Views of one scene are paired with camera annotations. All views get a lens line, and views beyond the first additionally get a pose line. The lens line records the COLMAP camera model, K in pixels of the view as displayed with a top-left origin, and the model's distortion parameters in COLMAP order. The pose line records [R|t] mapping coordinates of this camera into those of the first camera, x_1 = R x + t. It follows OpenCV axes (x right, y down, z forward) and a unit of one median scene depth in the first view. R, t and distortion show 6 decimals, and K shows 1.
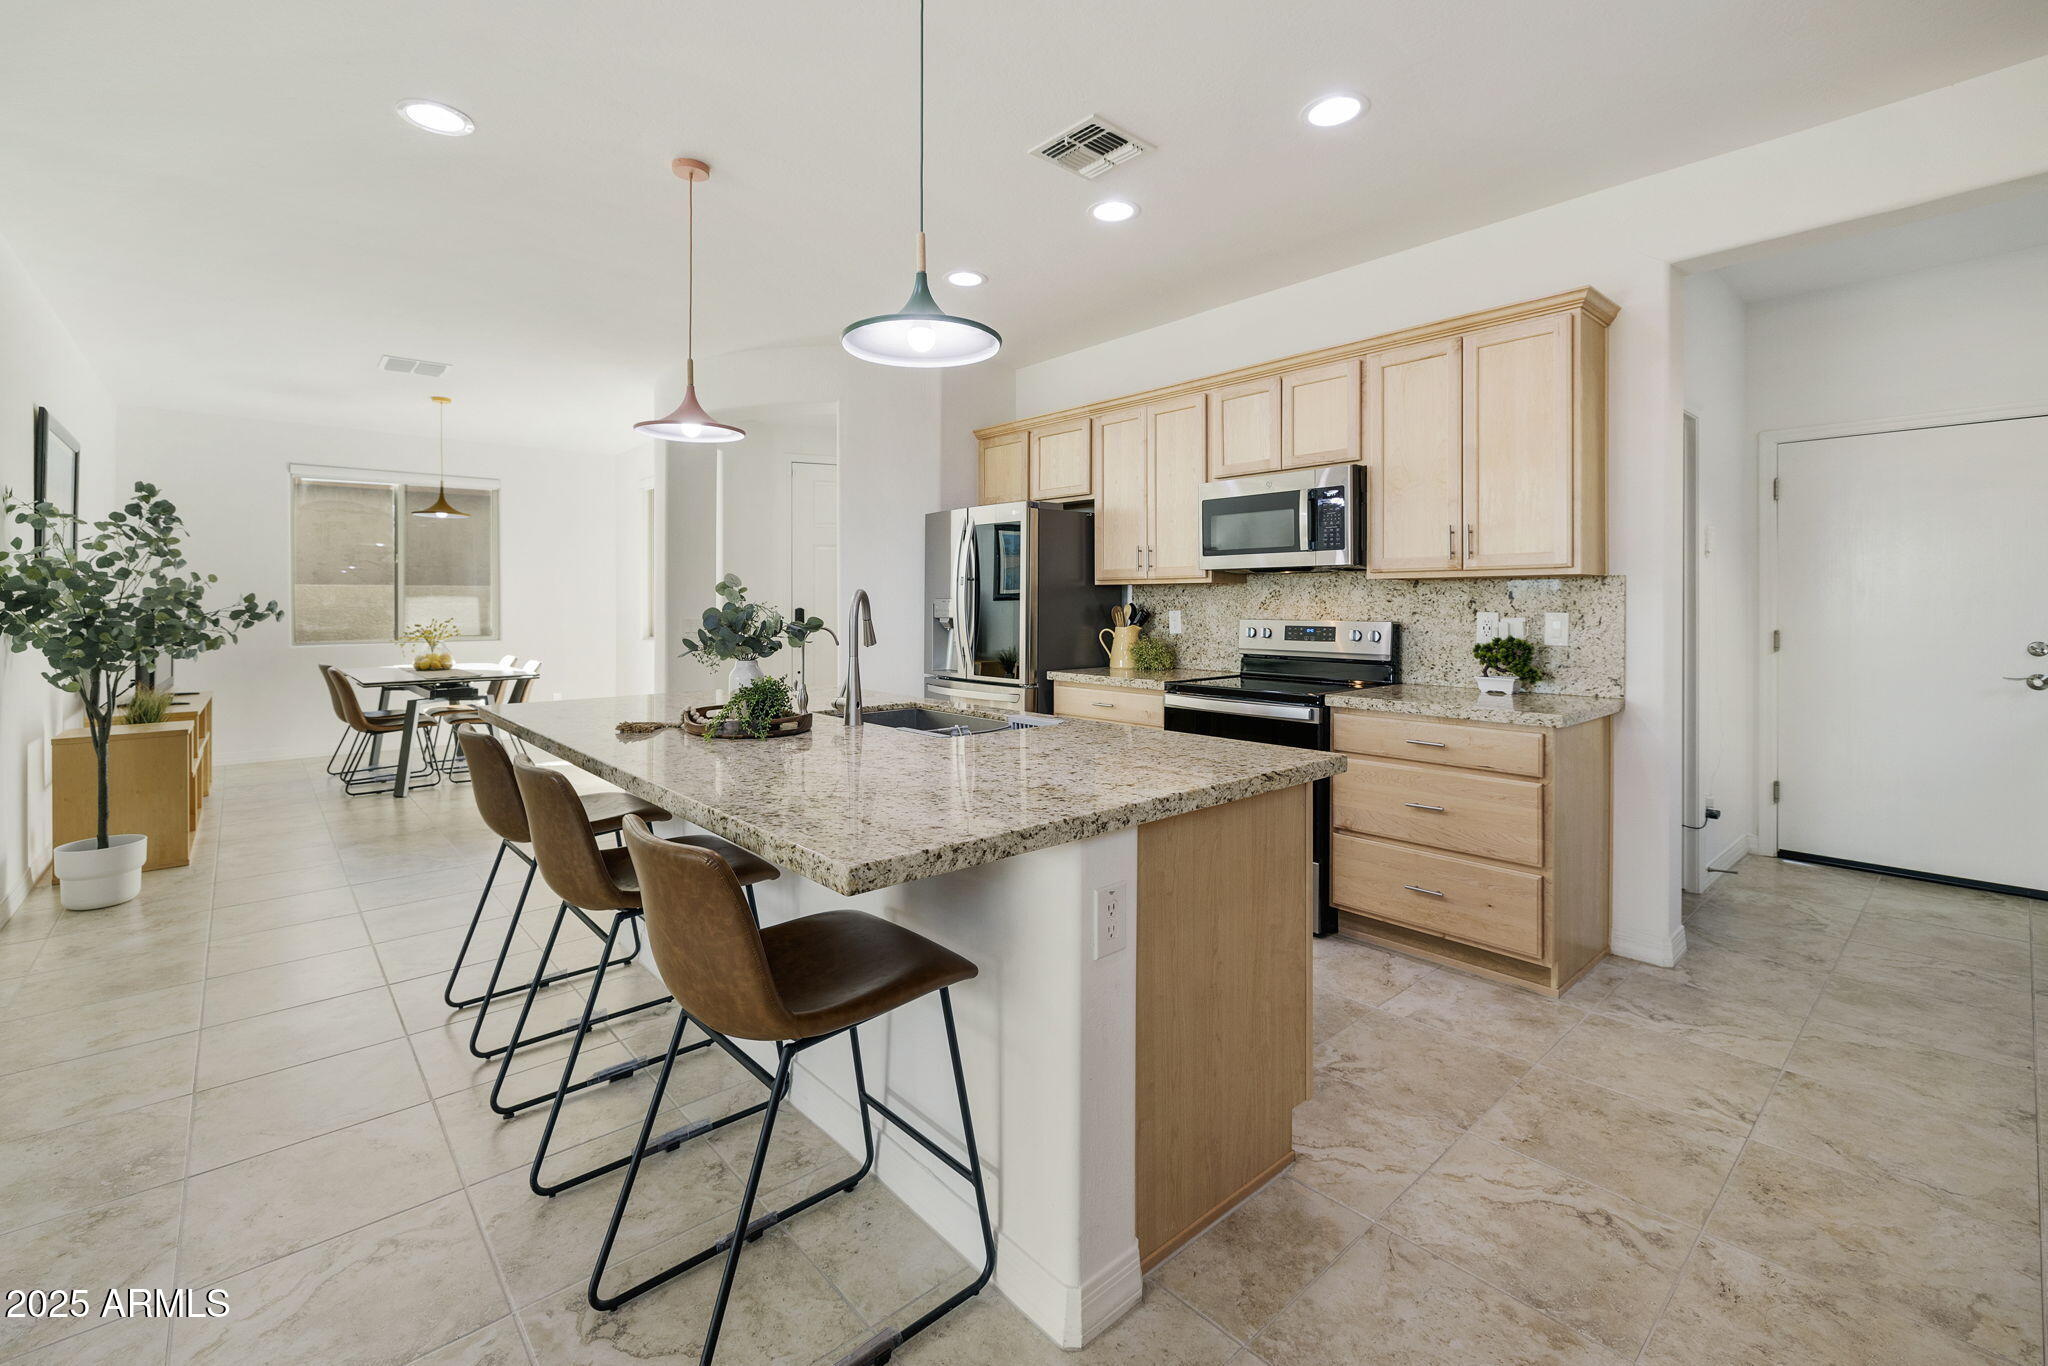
lens RADIAL K [[888.0, 0, 1022.9], [0, 888.0, 601.5], [0, 0, 1]] dist [-0.001506, 0.001750]
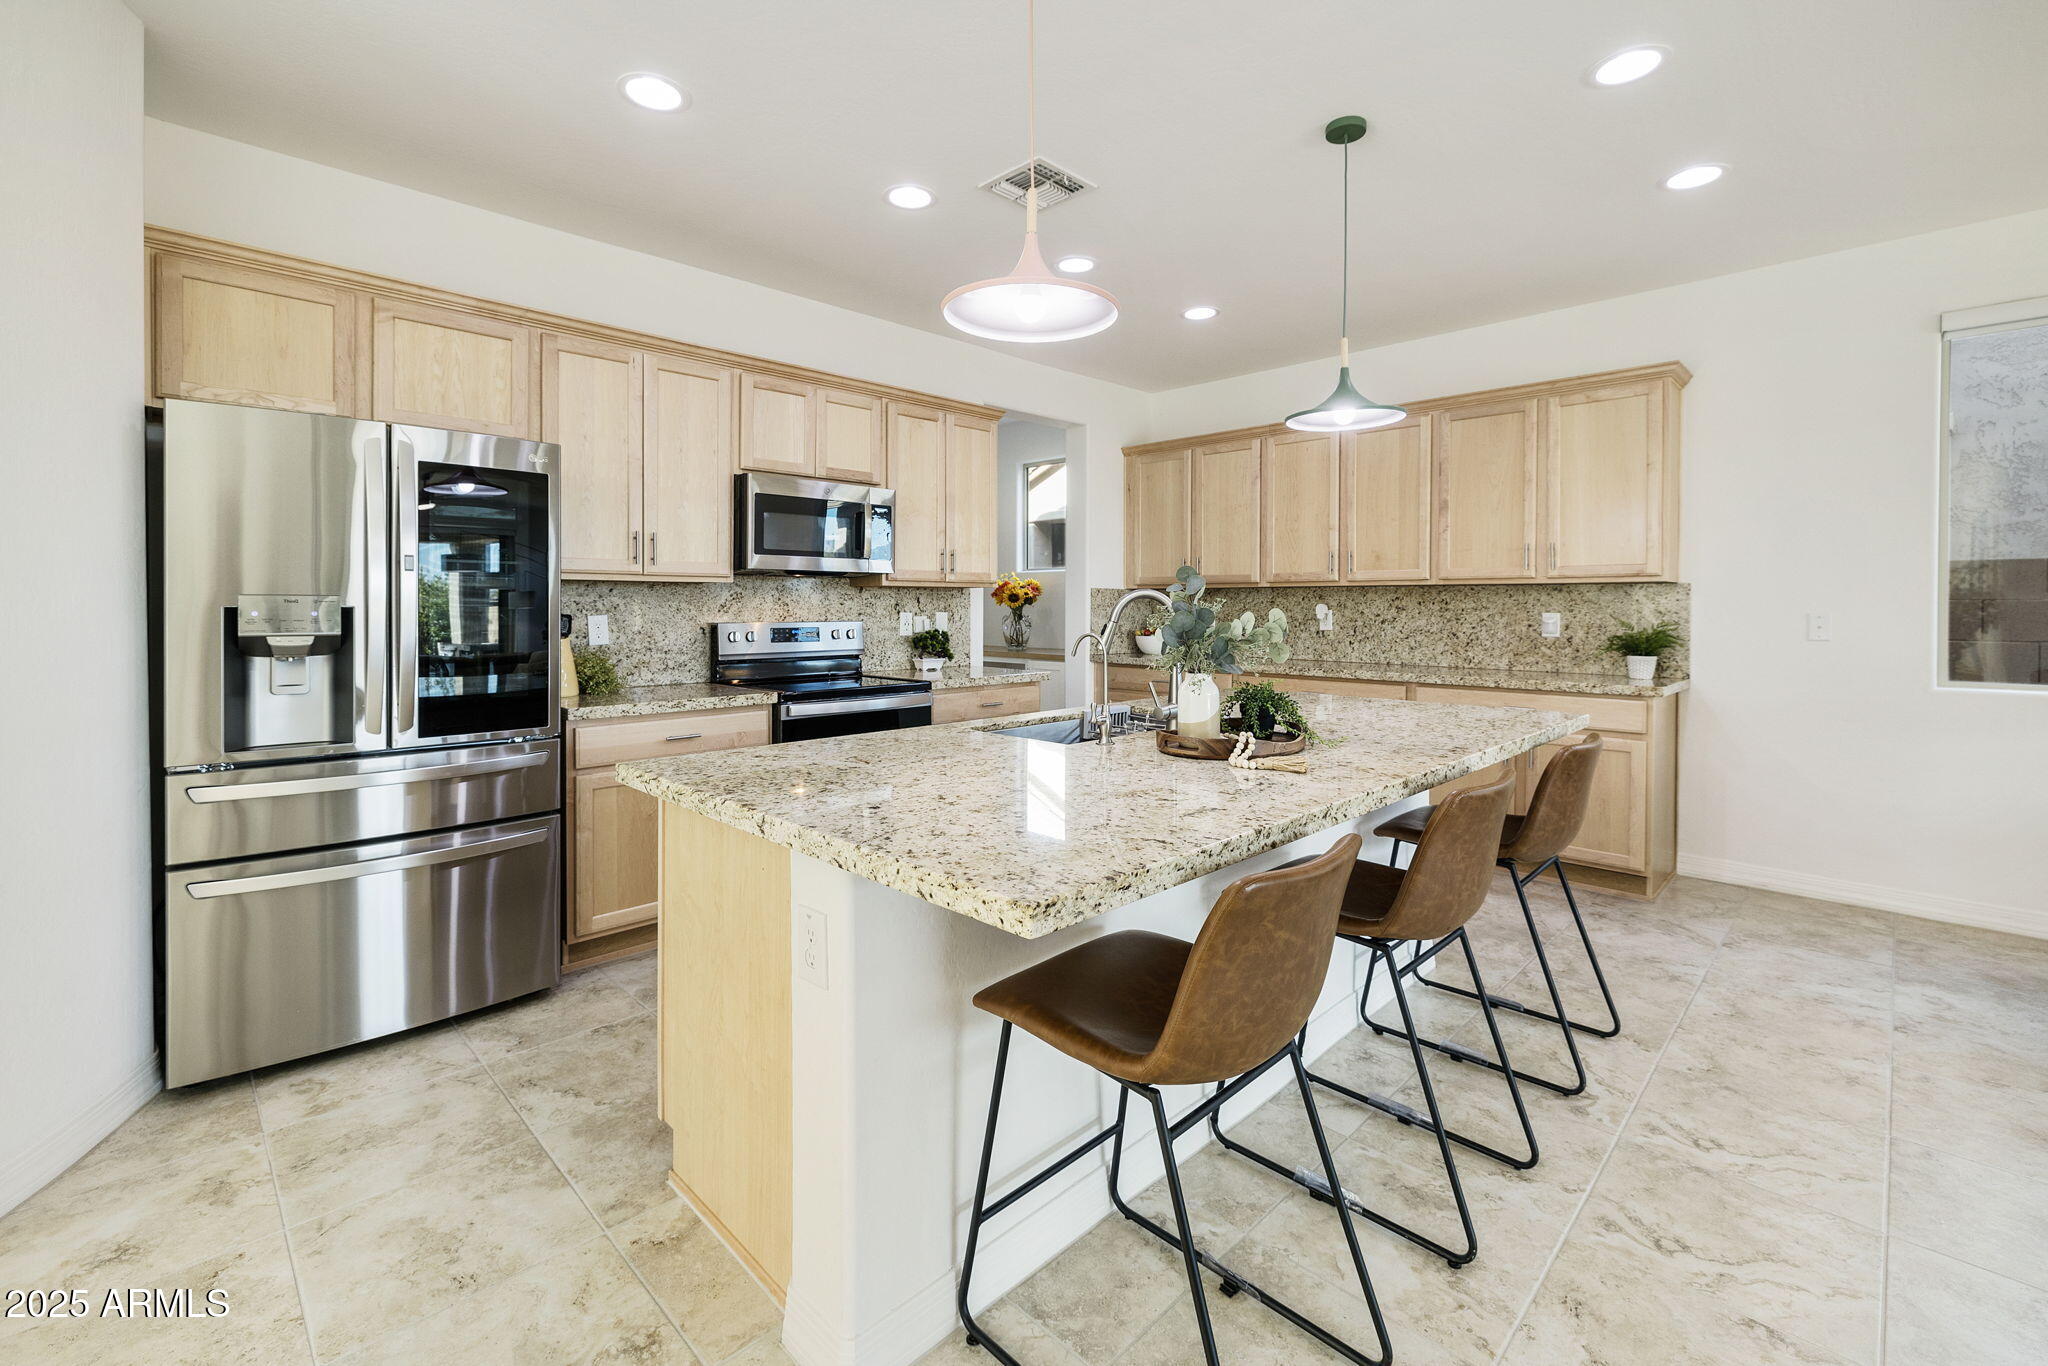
lens RADIAL K [[888.0, 0, 1014.9], [0, 888.0, 616.9], [0, 0, 1]] dist [-0.001506, 0.001750]
pose [[-0.029879, -0.011005, 0.999493, -0.796033], [0.000108, 0.999939, 0.011013, 0.003675], [-0.999554, 0.000437, -0.029876, 0.832770]]
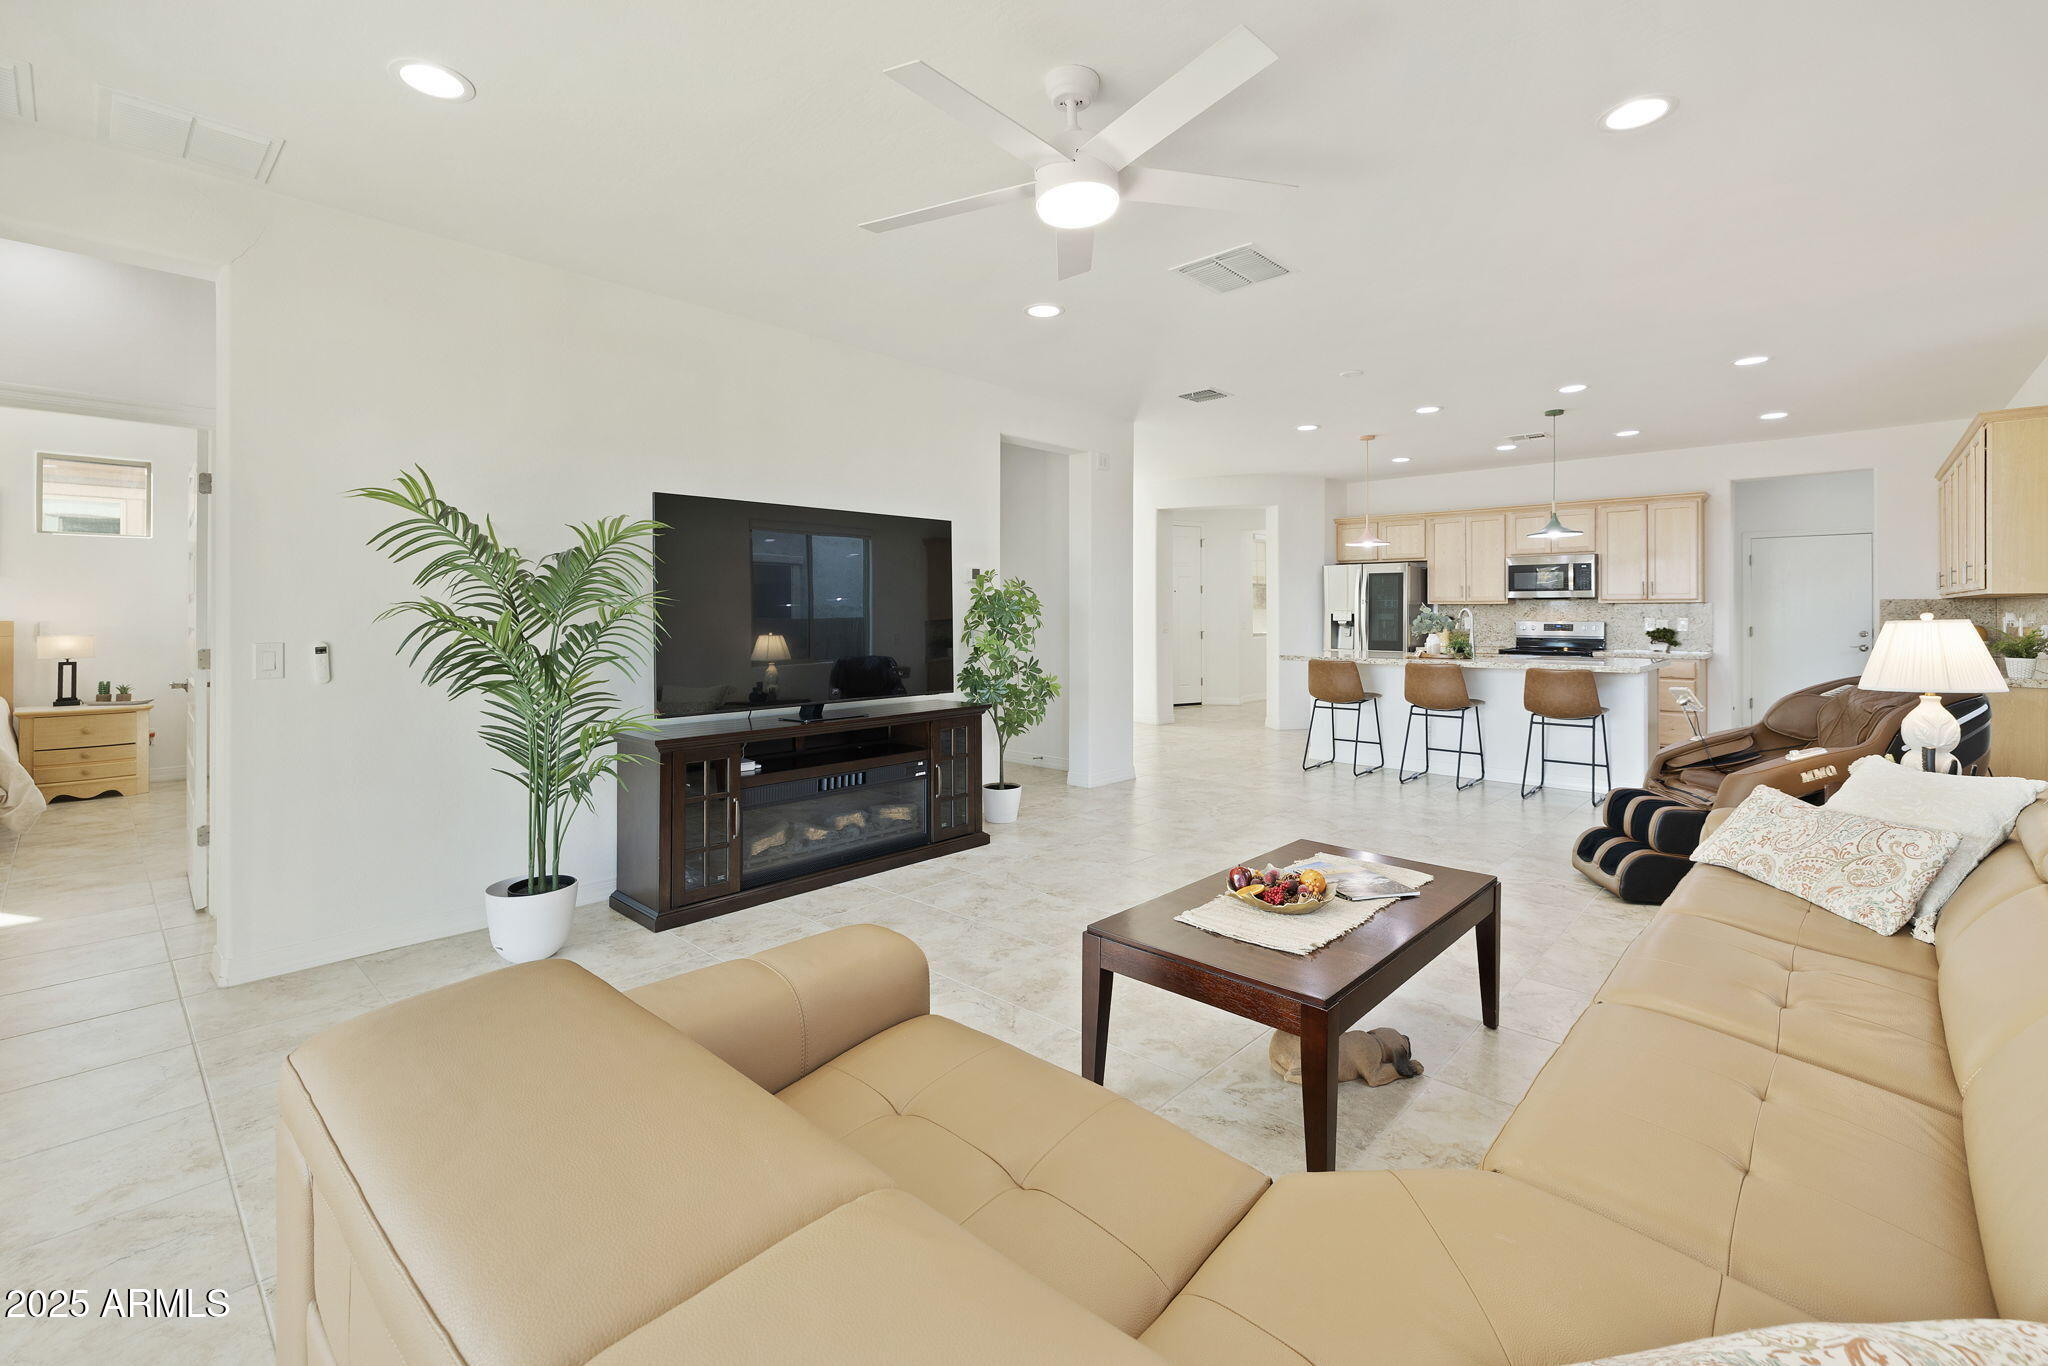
lens RADIAL K [[888.0, 0, 1027.7], [0, 888.0, 603.1], [0, 0, 1]] dist [-0.001506, 0.001750]
pose [[0.995639, 0.002781, 0.093250, -1.268495], [-0.002070, 0.999968, -0.007726, -0.004000], [-0.093269, 0.007499, 0.995613, -1.124656]]
